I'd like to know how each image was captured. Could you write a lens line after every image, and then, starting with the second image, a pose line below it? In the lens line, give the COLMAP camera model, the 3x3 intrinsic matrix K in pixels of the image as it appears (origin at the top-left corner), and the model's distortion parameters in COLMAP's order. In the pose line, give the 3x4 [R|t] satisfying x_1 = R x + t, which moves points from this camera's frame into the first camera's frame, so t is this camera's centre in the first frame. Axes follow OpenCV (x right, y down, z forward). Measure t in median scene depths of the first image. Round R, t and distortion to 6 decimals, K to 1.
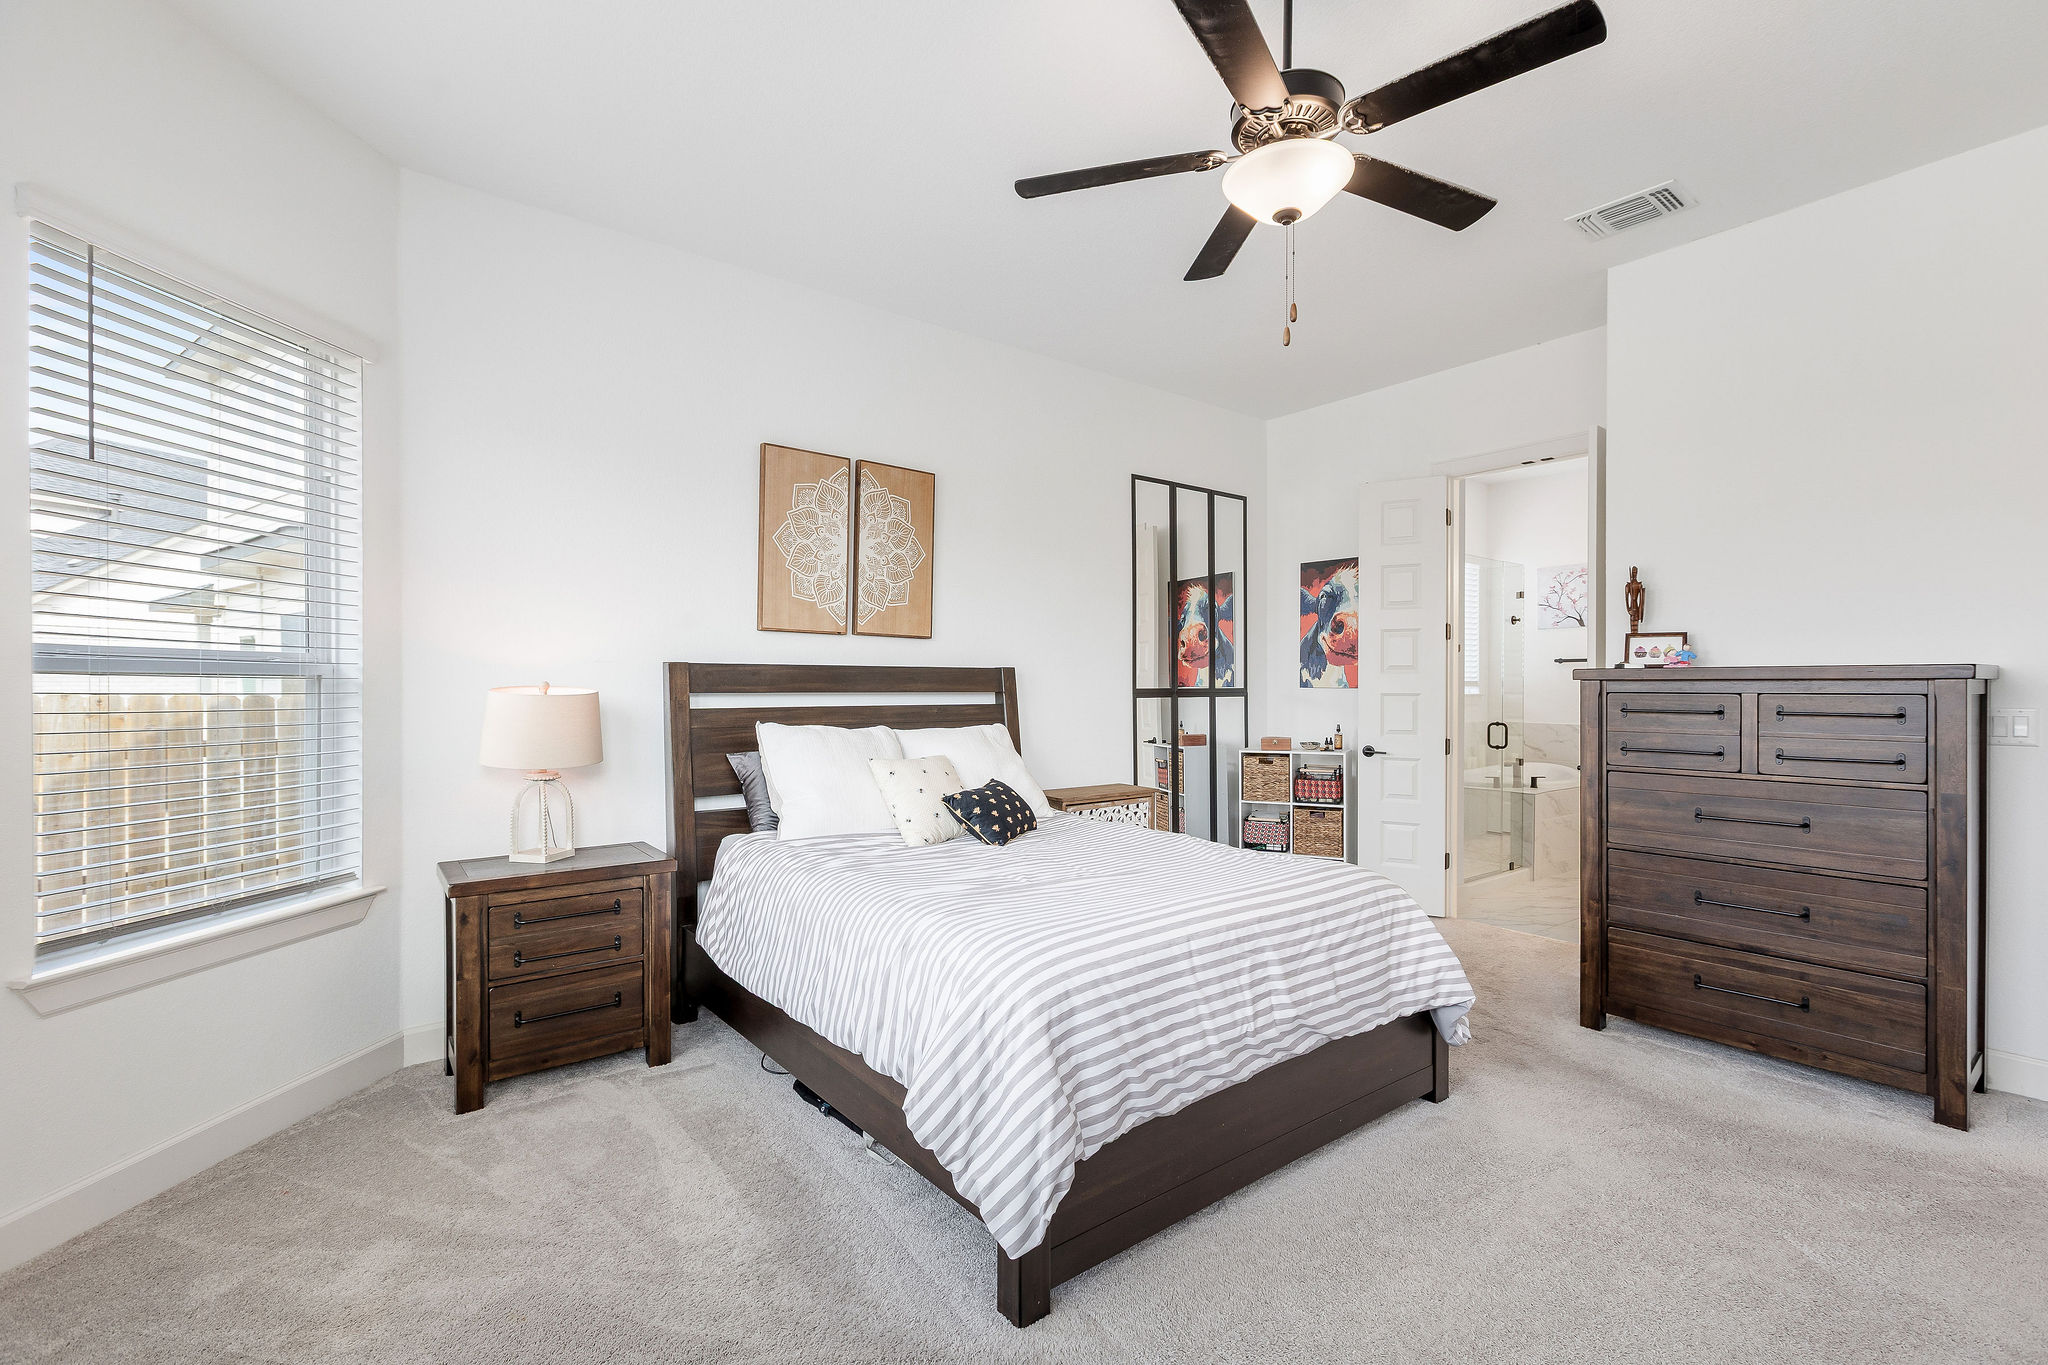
lens RADIAL K [[907.7, 0, 1029.3], [0, 907.7, 688.0], [0, 0, 1]] dist [0.000945, 0.000116]
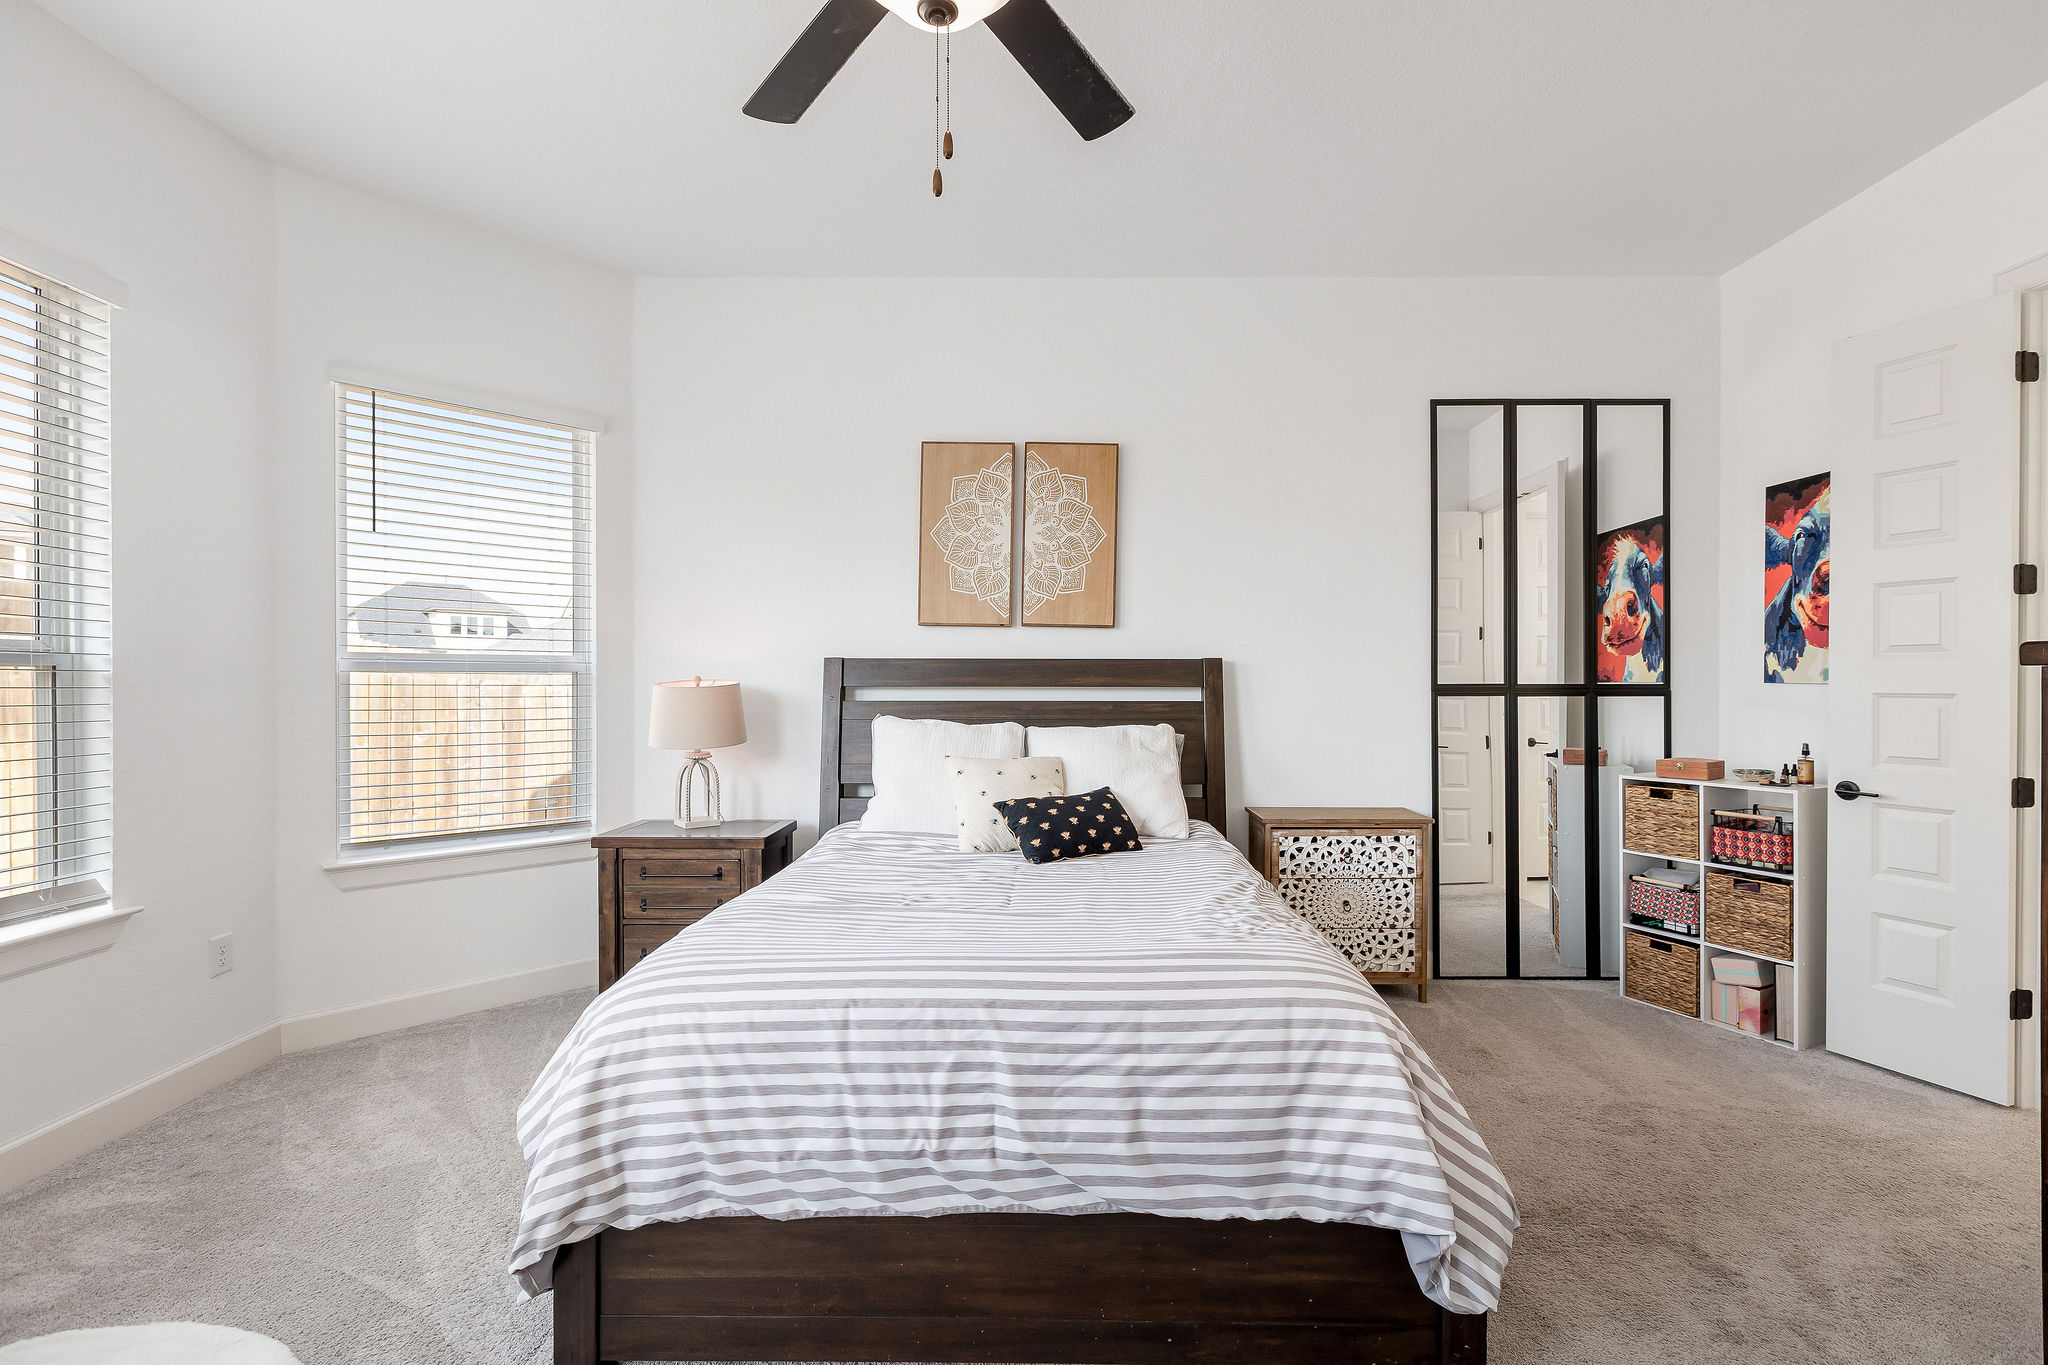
lens RADIAL K [[907.7, 0, 1030.5], [0, 907.7, 681.1], [0, 0, 1]] dist [0.000945, 0.000116]
pose [[0.783425, 0.000720, -0.621486, 0.413178], [-0.002483, 0.999995, -0.001971, 0.000985], [0.621481, 0.003087, 0.783423, 0.259920]]
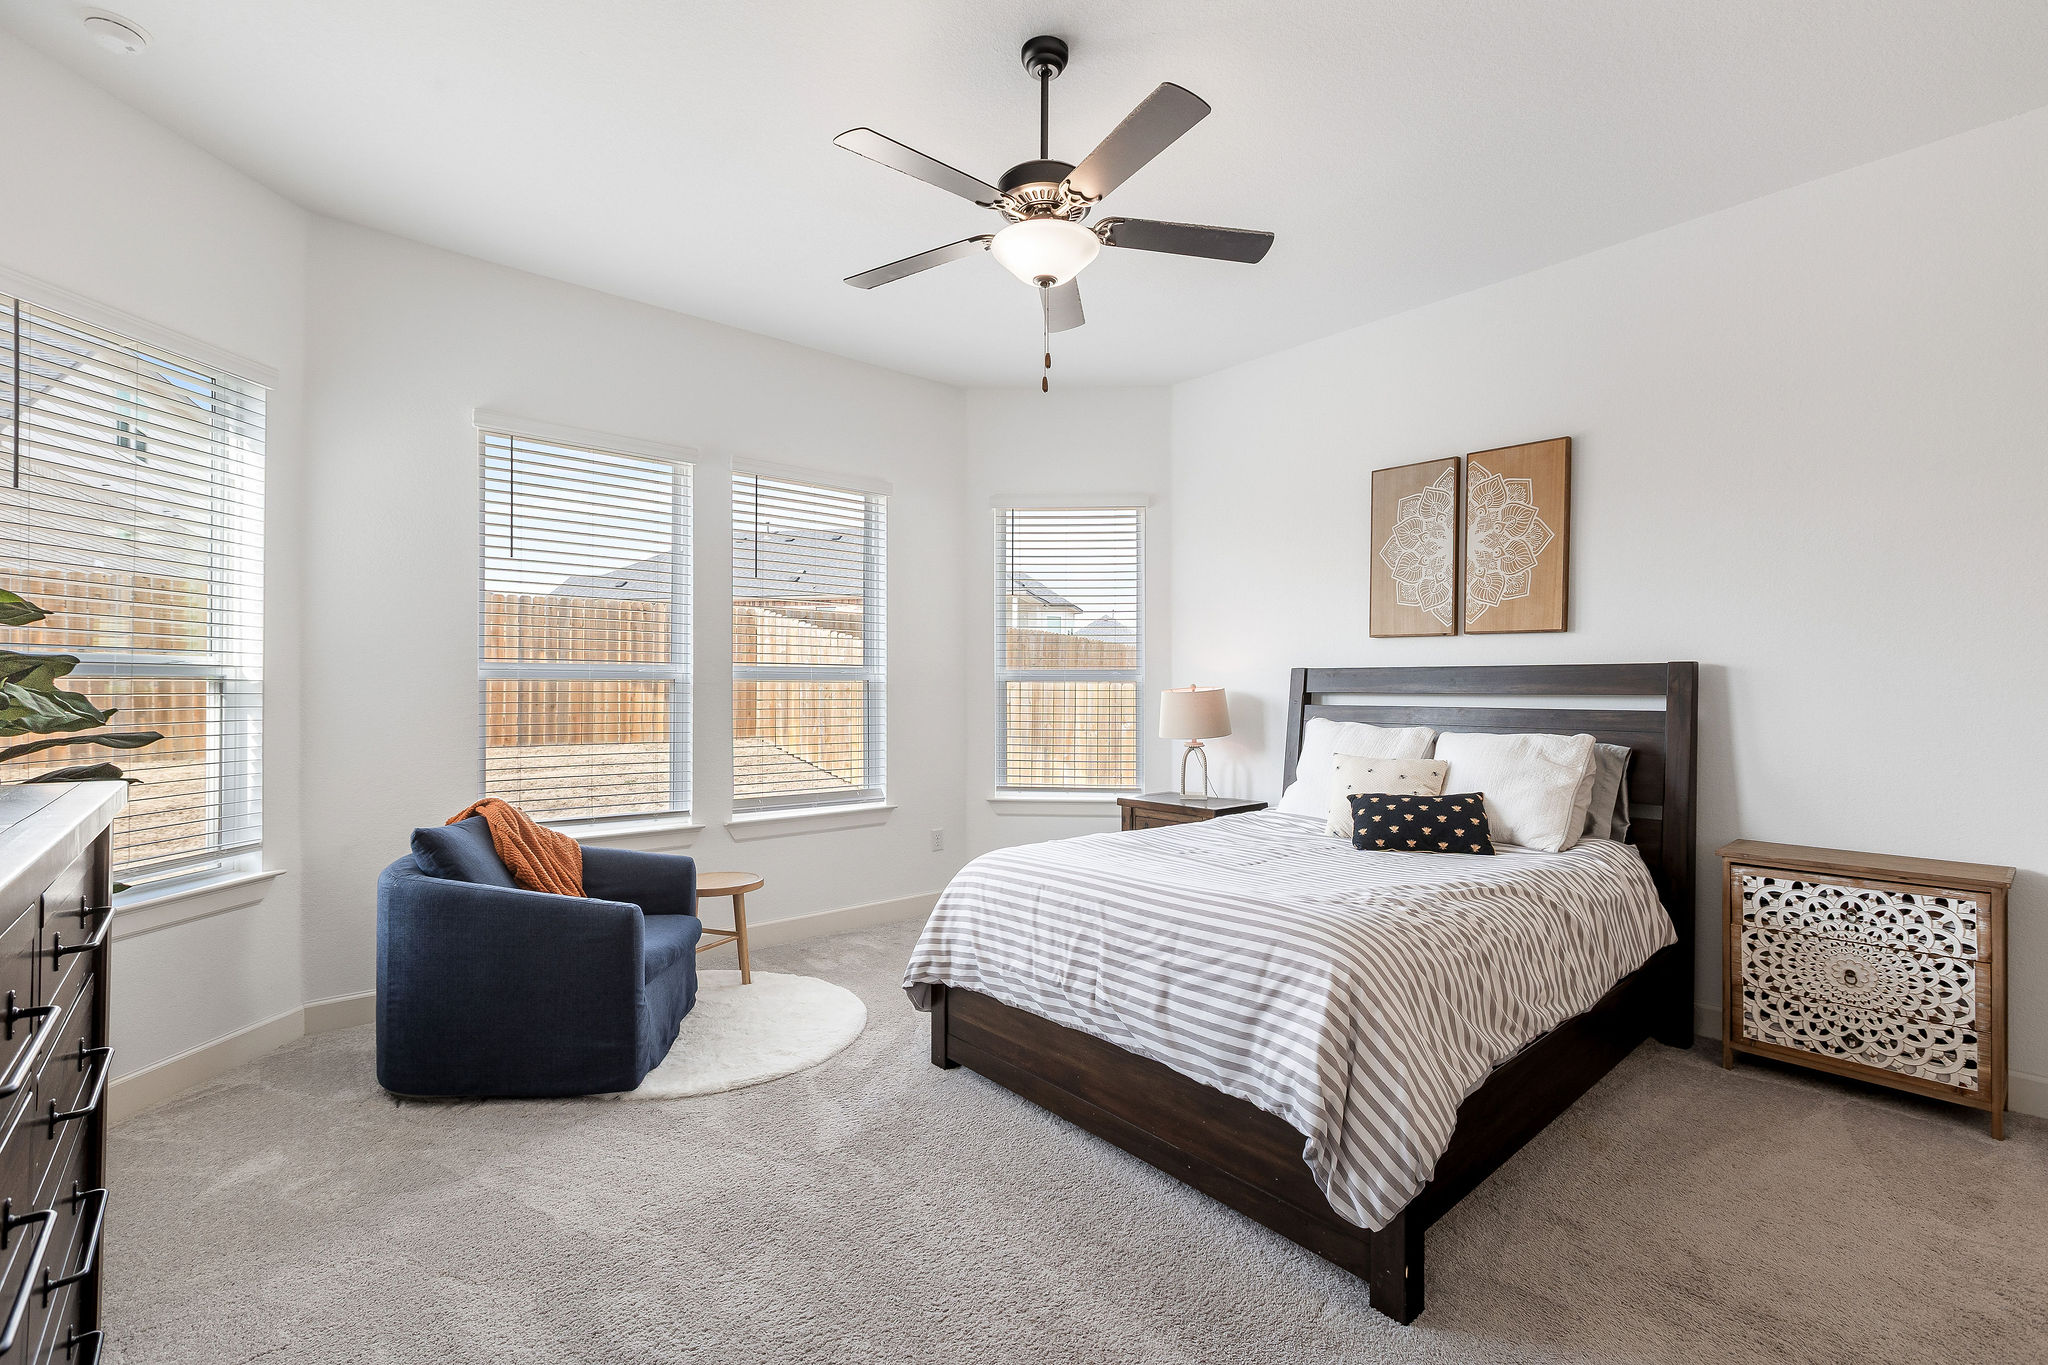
lens RADIAL K [[907.7, 0, 1036.6], [0, 907.7, 681.9], [0, 0, 1]] dist [0.000945, 0.000116]
pose [[0.057760, -0.005350, -0.998316, 0.761787], [-0.003603, 0.999978, -0.005567, -0.000622], [0.998324, 0.003918, 0.057739, 0.488723]]
